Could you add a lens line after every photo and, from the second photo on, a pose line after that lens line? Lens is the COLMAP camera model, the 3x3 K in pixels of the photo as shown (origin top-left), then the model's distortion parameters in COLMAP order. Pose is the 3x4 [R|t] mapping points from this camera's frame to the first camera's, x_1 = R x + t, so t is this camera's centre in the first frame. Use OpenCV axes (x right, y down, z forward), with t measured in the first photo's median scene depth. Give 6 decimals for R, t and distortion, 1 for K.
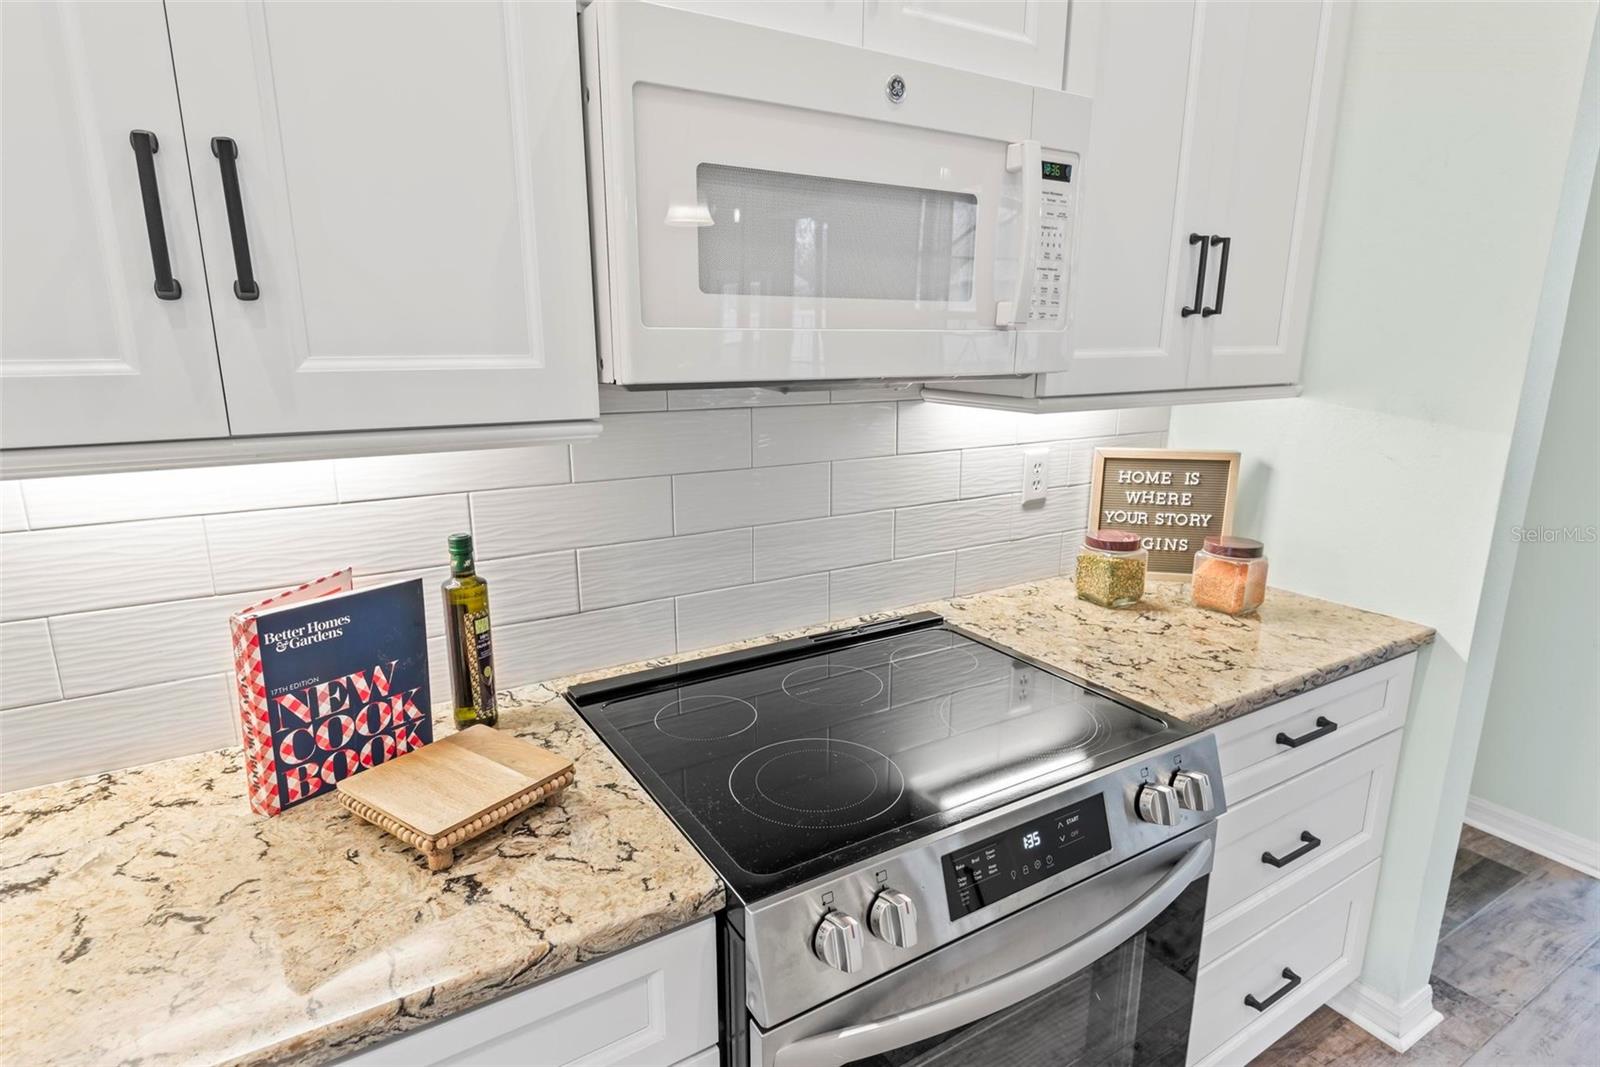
lens RADIAL K [[850.8, 0, 792.3], [0, 850.8, 540.7], [0, 0, 1]] dist [0.020906, -0.009218]
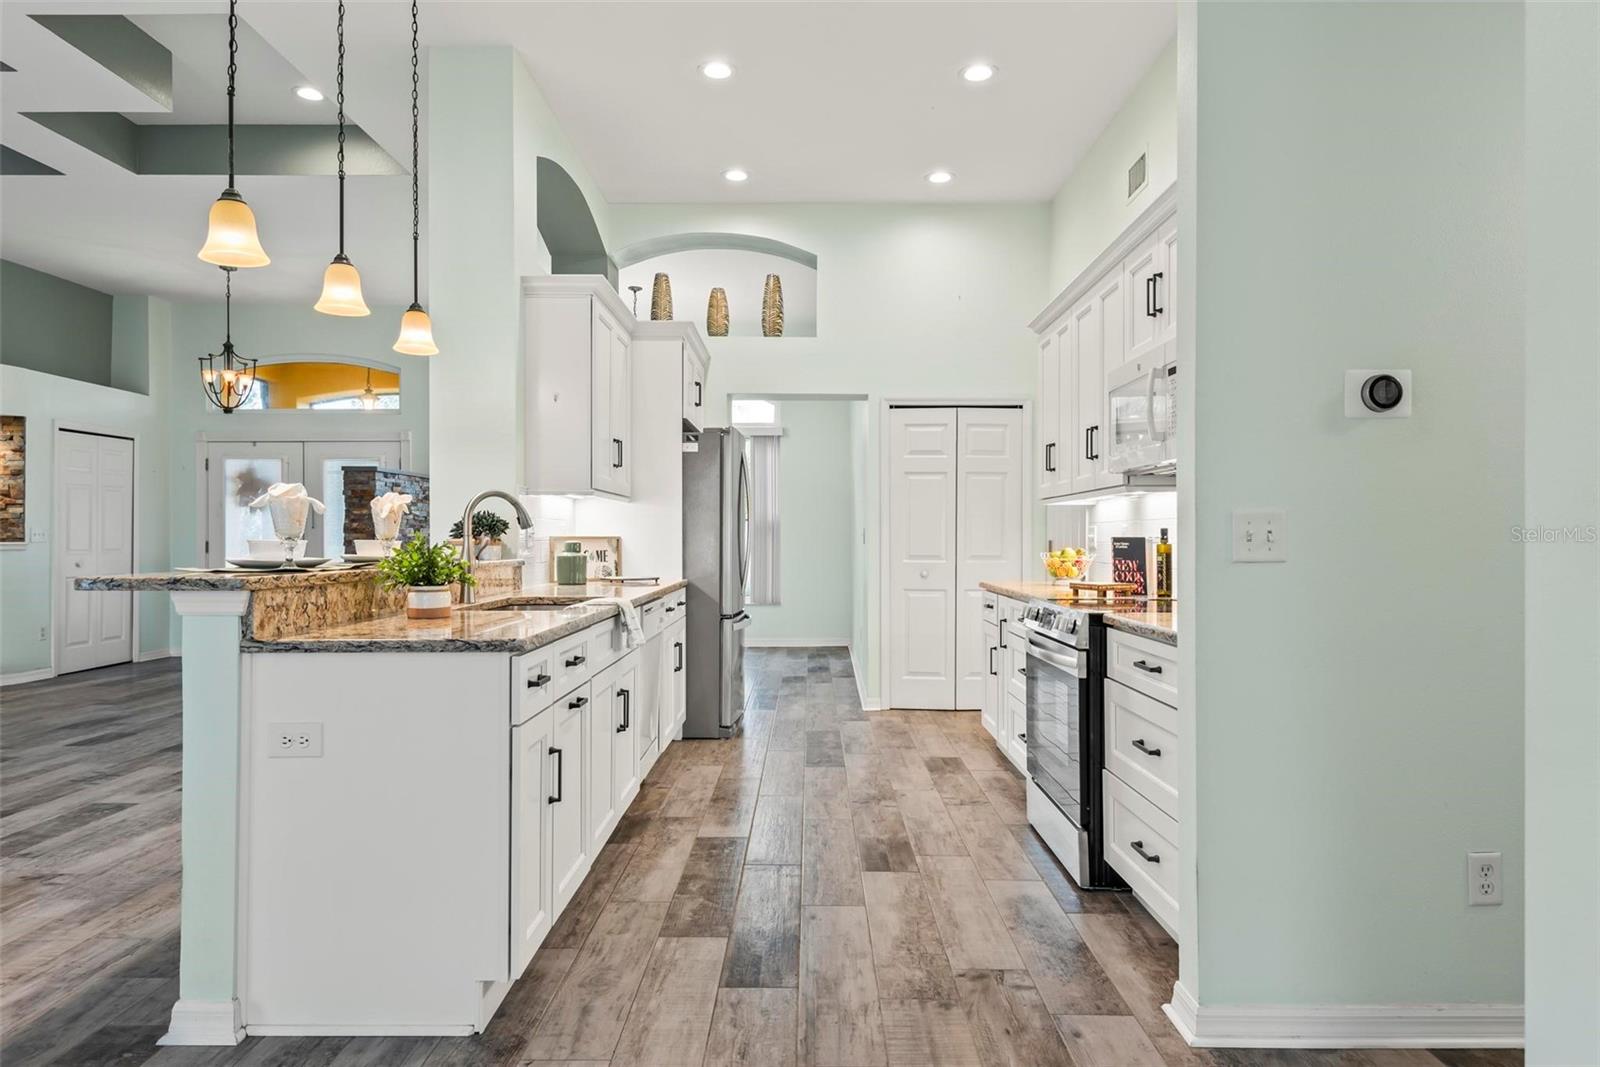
lens RADIAL K [[962.4, 0, 822.3], [0, 962.4, 539.4], [0, 0, 1]] dist [0.024153, -0.001640]
pose [[-0.509687, 0.000559, -0.860360, 3.198086], [-0.201664, 0.972064, 0.120100, -0.134713], [0.836392, 0.234717, -0.495335, 1.723235]]
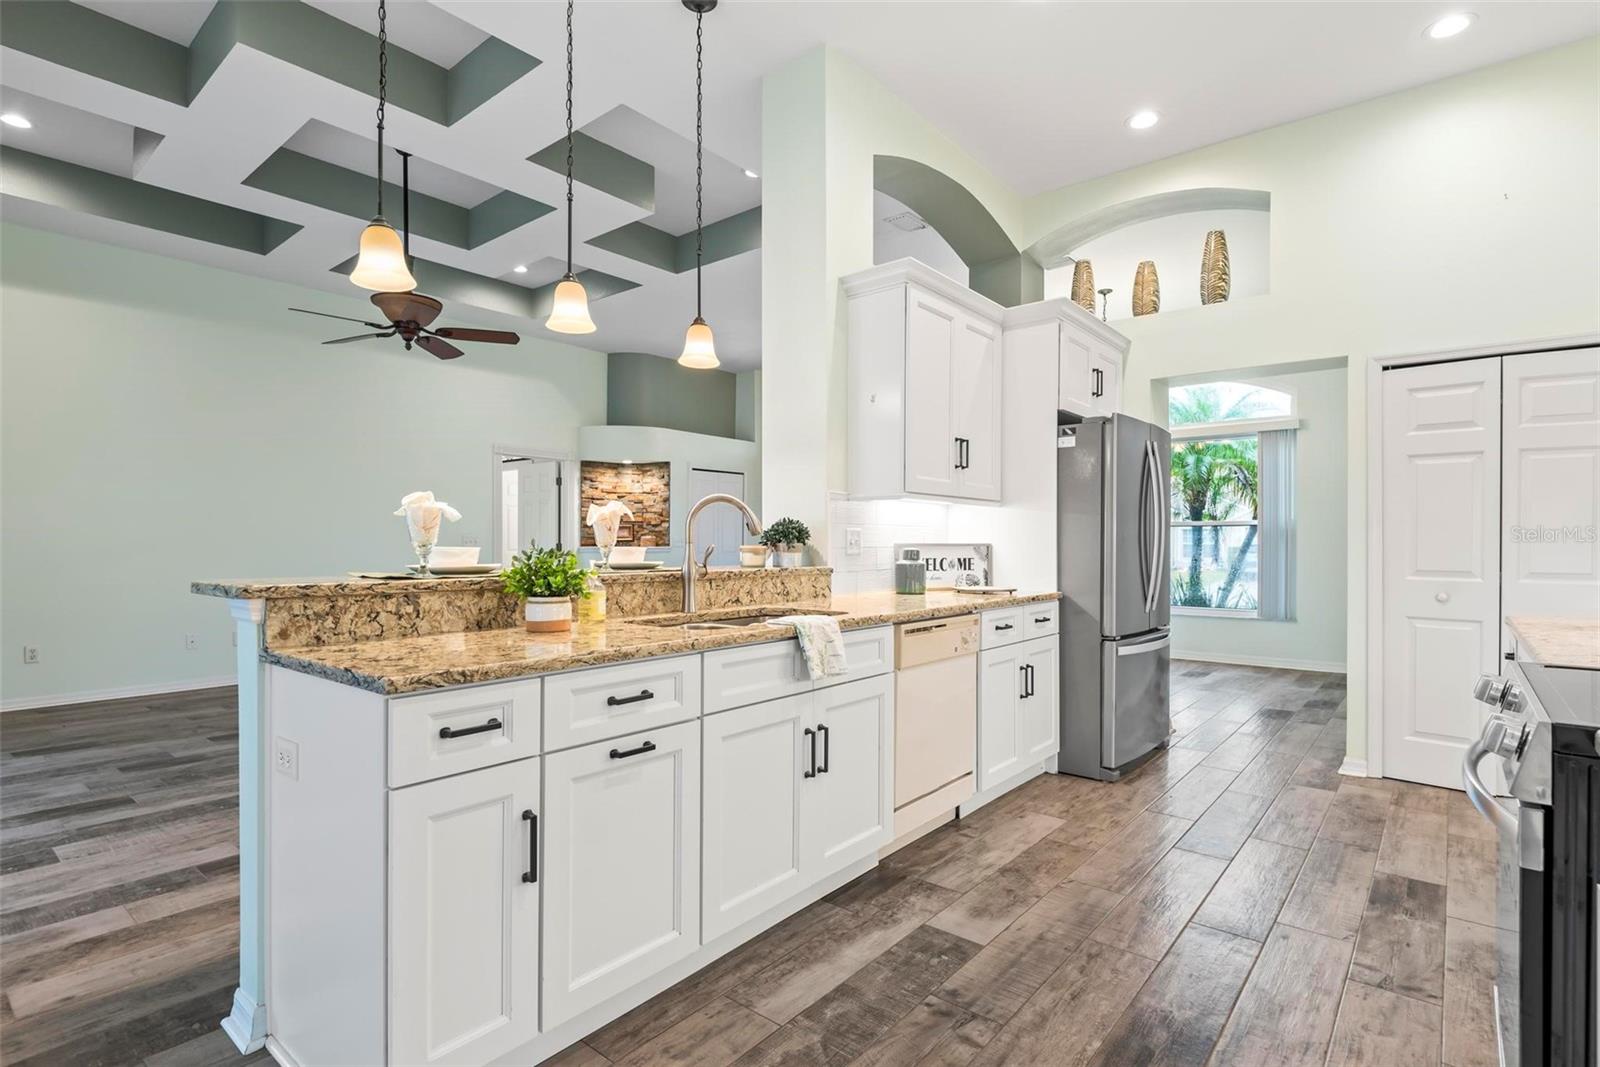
lens RADIAL K [[787.7, 0, 809.7], [0, 787.7, 543.3], [0, 0, 1]] dist [0.023277, -0.019187]
pose [[-0.941707, -0.002520, -0.336425, 1.676763], [-0.081144, 0.972153, 0.219852, -0.110371], [0.326503, 0.234335, -0.915687, 1.593012]]
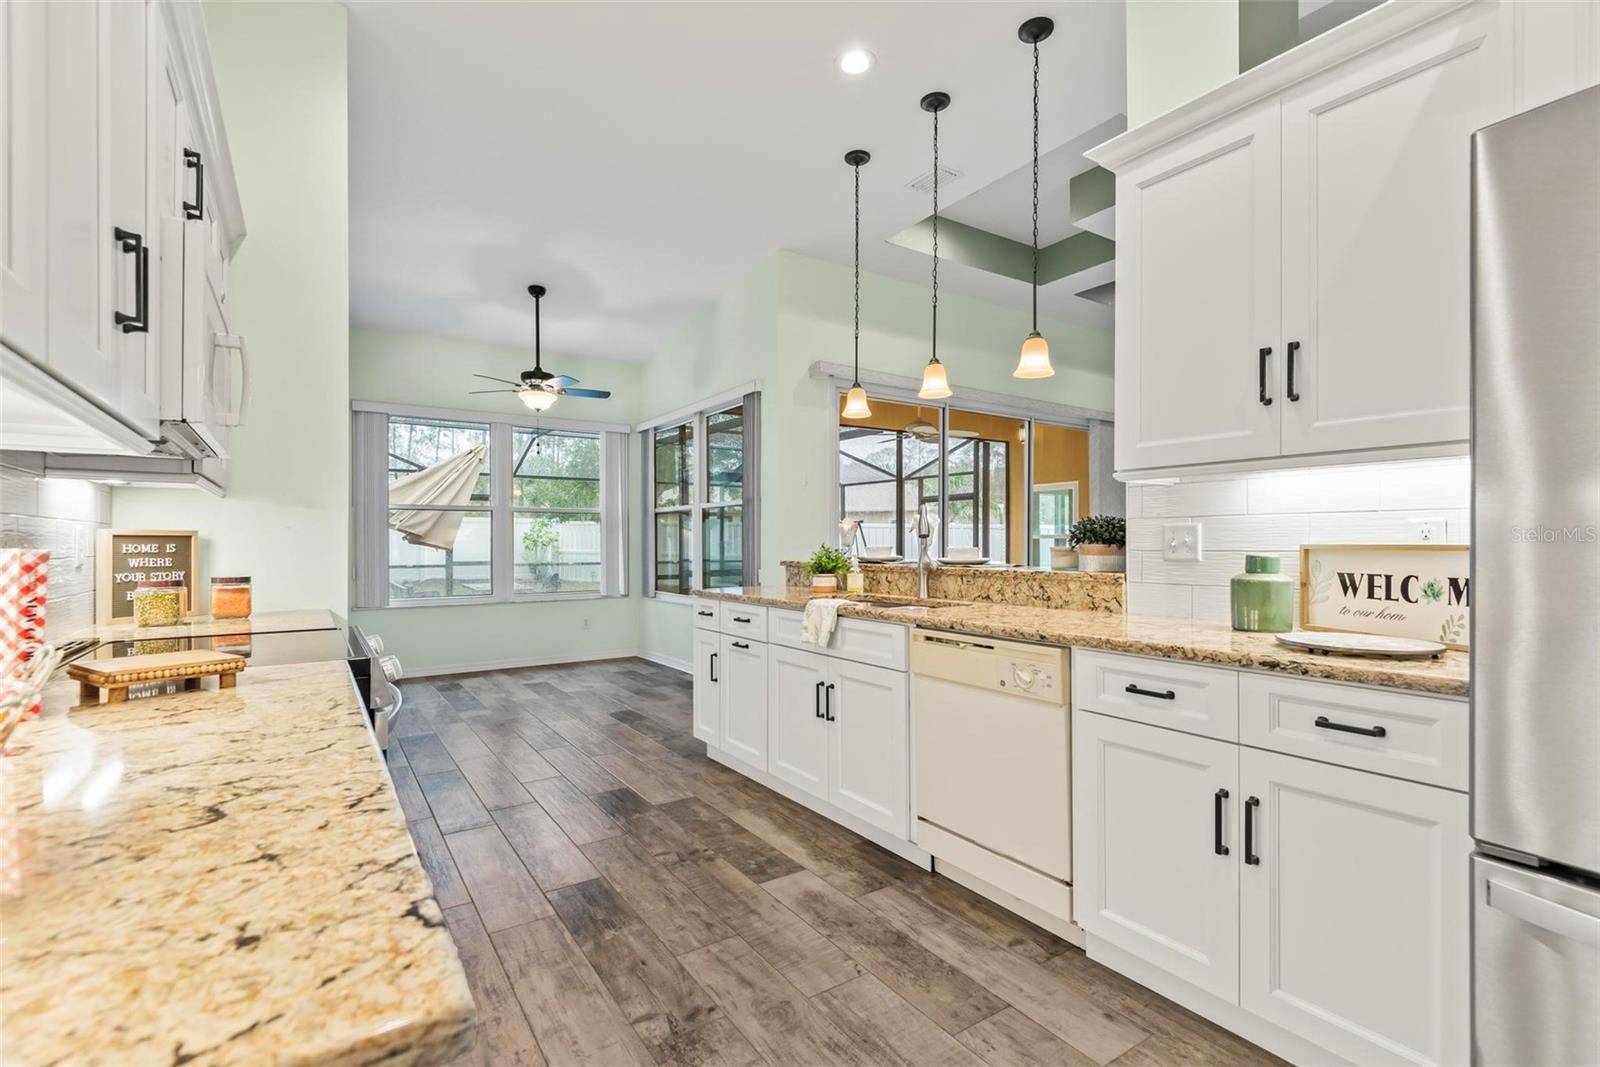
lens RADIAL K [[730.8, 0, 805.5], [0, 730.8, 544.6], [0, 0, 1]] dist [0.019468, -0.010851]
pose [[-0.045229, -0.003187, 0.998972, -1.484277], [0.234998, 0.971899, 0.013740, 0.280103], [-0.970943, 0.235378, -0.043209, -0.071280]]
